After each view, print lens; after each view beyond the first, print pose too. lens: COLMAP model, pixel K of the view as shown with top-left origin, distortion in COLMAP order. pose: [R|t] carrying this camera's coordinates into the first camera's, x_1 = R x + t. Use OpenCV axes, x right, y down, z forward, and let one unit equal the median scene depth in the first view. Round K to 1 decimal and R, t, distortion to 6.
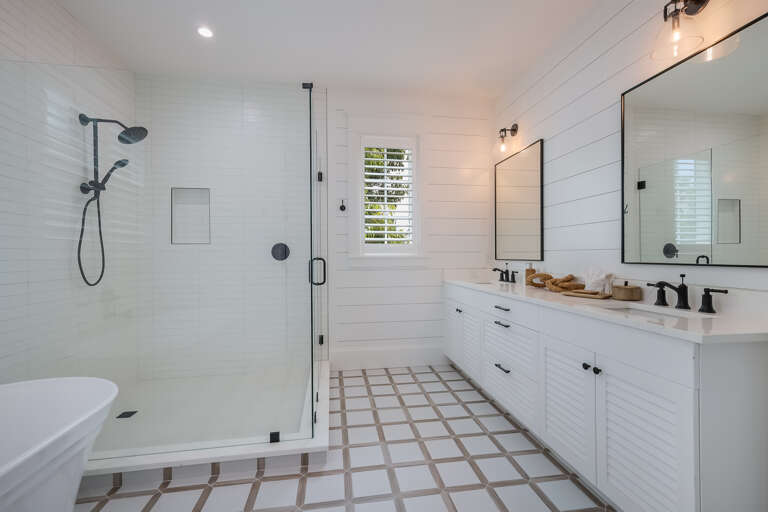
lens RADIAL K [[335.4, 0, 383.2], [0, 335.4, 255.9], [0, 0, 1]] dist [0.009566, 0.001211]
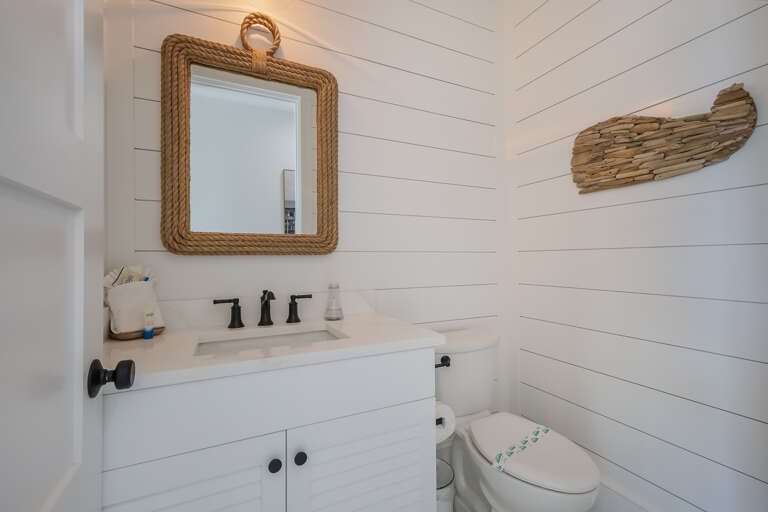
lens RADIAL K [[335.4, 0, 381.9], [0, 335.4, 252.8], [0, 0, 1]] dist [0.009566, 0.001211]
pose [[-0.287308, 0.002187, 0.957836, 0.039650], [0.004550, 0.999989, -0.000919, -0.014251], [-0.957827, 0.004094, -0.287315, 1.012909]]
